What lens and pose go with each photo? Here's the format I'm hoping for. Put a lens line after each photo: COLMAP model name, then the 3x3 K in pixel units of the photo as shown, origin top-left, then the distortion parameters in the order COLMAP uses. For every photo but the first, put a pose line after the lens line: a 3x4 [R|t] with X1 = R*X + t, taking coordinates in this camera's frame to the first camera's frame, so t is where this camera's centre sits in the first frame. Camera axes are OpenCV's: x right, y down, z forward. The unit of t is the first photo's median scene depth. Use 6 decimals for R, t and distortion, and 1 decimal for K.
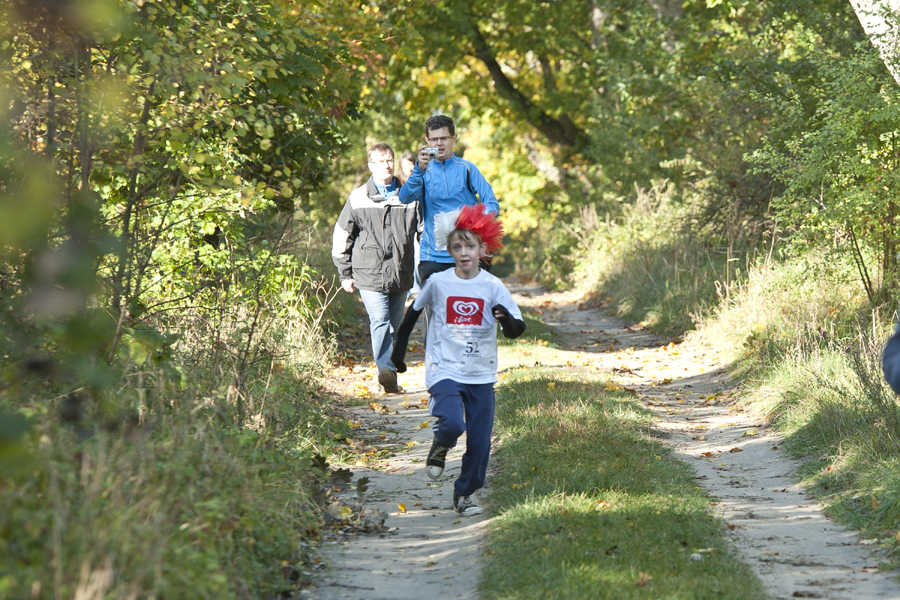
lens RADIAL K [[4971.7, 0, 676.4], [0, 4971.7, 353.9], [0, 0, 1]] dist [1.622434, -18.517258]
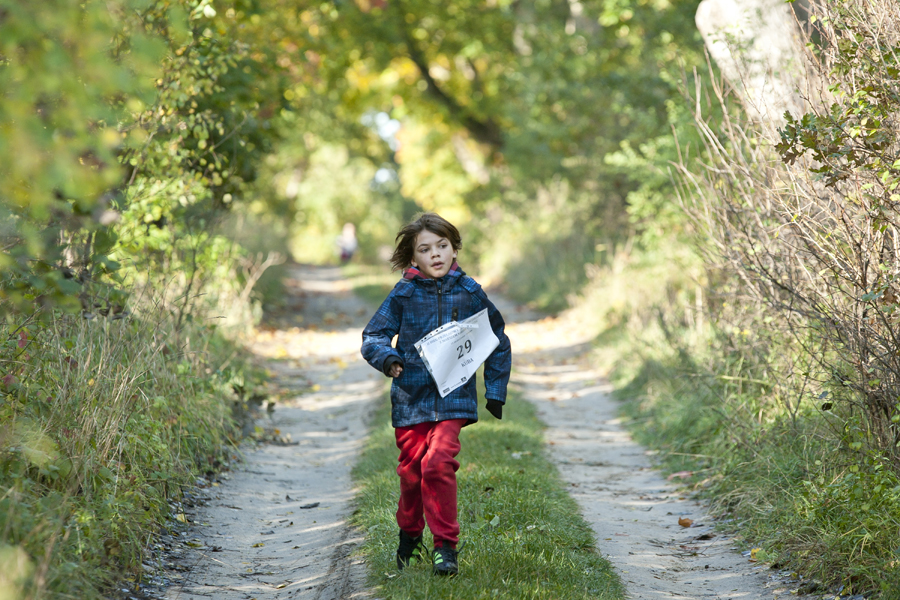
lens RADIAL K [[5145.4, 0, 498.2], [0, 5145.4, 297.3], [0, 0, 1]] dist [2.246316, 31.245494]
pose [[0.999525, 0.017509, -0.025360, 0.021666], [-0.017826, 0.999765, -0.012330, 0.009629], [0.025138, 0.012776, 0.999602, -0.248926]]
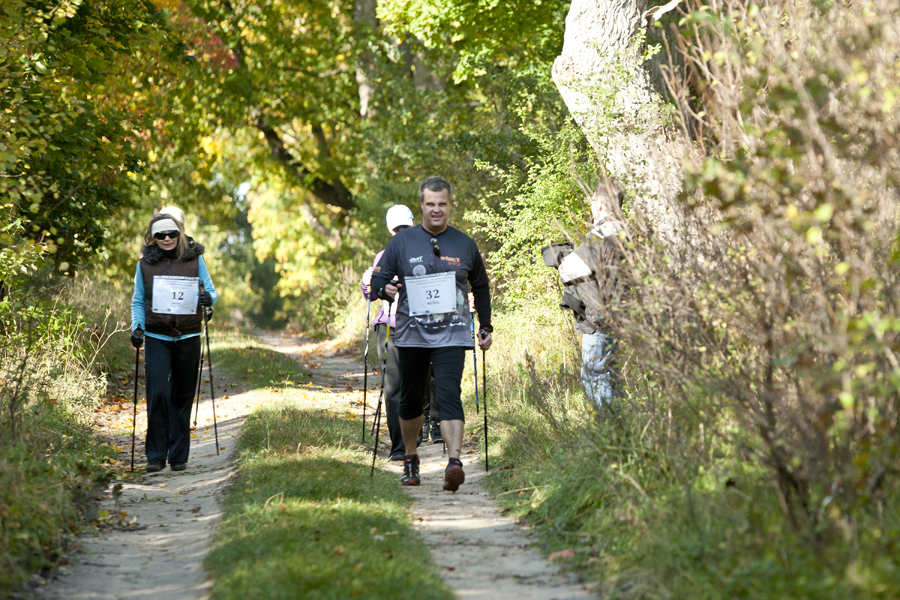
lens RADIAL K [[4892.5, 0, 503.6], [0, 4892.5, 277.2], [0, 0, 1]] dist [2.100160, 9.230842]
pose [[0.999968, -0.004352, 0.006714, 0.016742], [0.004537, 0.999606, -0.027703, 0.006369], [-0.006591, 0.027732, 0.999594, -0.147280]]
